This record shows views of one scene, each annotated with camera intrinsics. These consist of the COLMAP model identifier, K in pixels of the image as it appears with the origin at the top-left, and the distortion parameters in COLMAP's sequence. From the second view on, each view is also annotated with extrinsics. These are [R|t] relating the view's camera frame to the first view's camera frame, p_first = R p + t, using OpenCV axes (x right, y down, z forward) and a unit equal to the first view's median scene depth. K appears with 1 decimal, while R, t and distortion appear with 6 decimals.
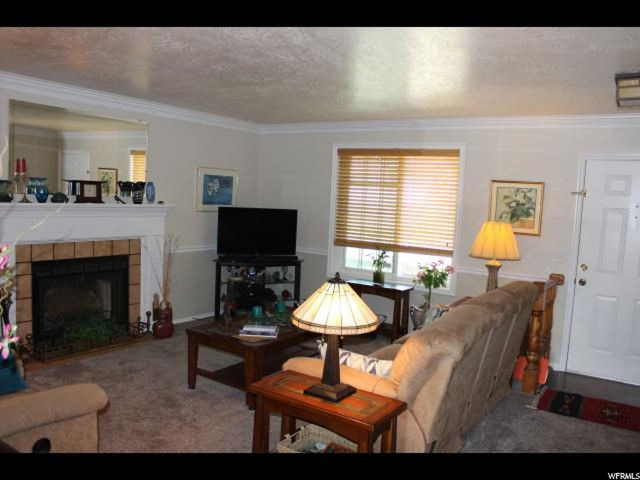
lens RADIAL K [[543.4, 0, 320.0], [0, 543.4, 240.0], [0, 0, 1]] dist [-0.060244, 0.007751]
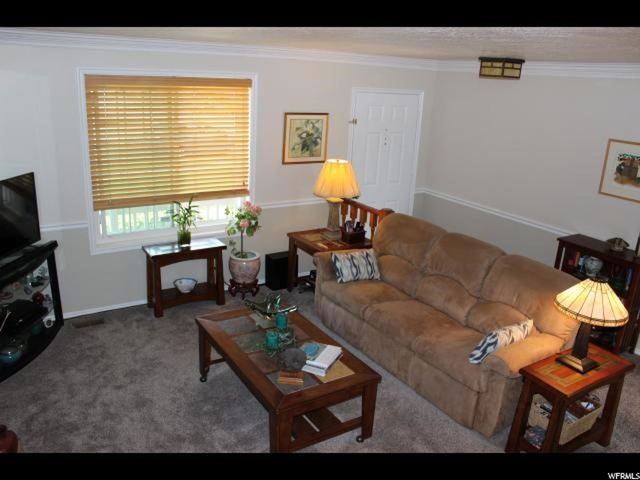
lens RADIAL K [[543.4, 0, 320.0], [0, 543.4, 240.0], [0, 0, 1]] dist [-0.060244, 0.007751]
pose [[0.421379, -0.301403, 0.855334, -0.519974], [0.052221, 0.949656, 0.308913, -0.174758], [-0.905380, -0.085503, 0.415904, 0.465068]]
